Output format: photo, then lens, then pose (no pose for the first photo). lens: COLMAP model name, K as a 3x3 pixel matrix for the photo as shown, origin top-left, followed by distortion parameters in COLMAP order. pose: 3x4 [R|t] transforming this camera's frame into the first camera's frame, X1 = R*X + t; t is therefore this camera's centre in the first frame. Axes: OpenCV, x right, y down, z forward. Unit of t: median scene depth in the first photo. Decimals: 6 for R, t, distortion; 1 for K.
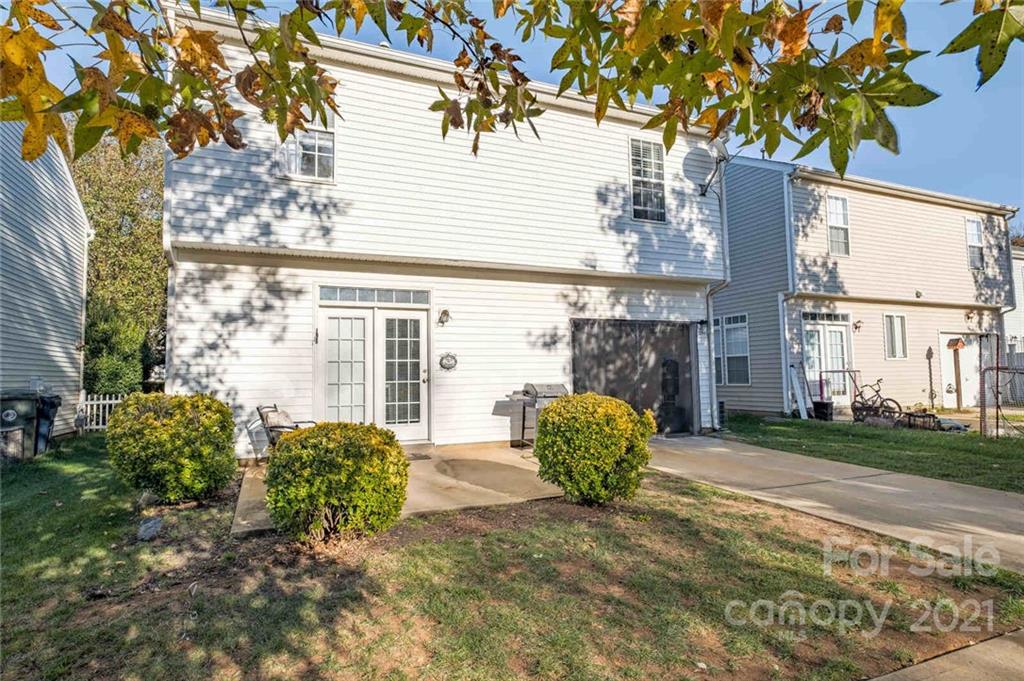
lens RADIAL K [[536.4, 0, 512.0], [0, 536.4, 340.5], [0, 0, 1]] dist [-0.001063, -0.000221]
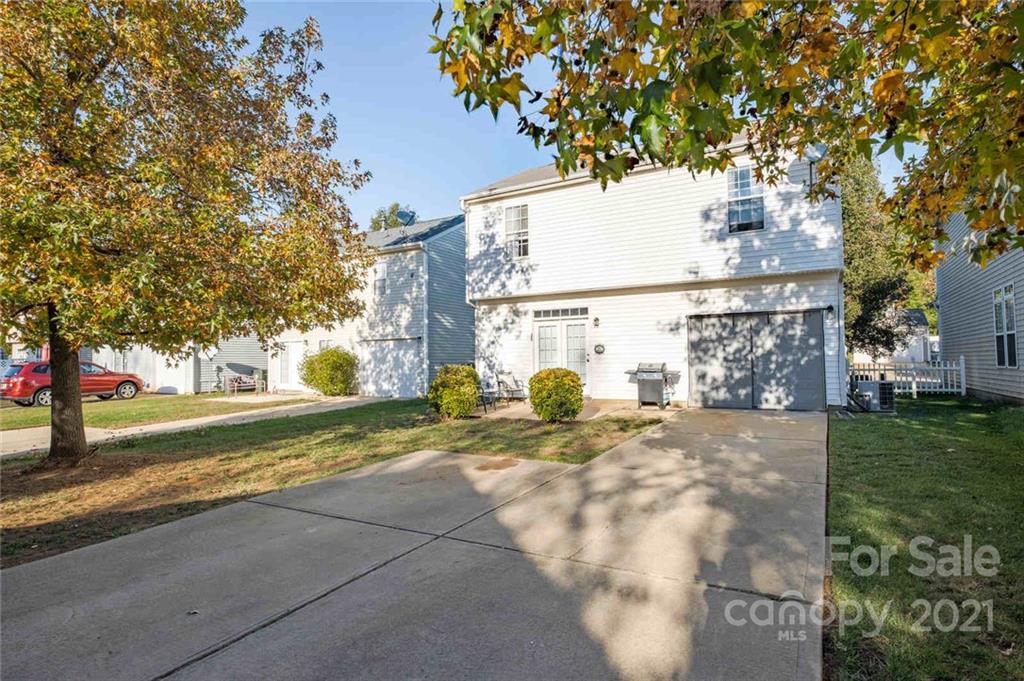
lens RADIAL K [[536.4, 0, 512.0], [0, 536.4, 340.5], [0, 0, 1]] dist [-0.001063, -0.000221]
pose [[0.574321, -0.020866, -0.818364, 1.200679], [0.057701, 0.998221, 0.015042, -0.023344], [0.816594, -0.055860, 0.574503, -0.169065]]
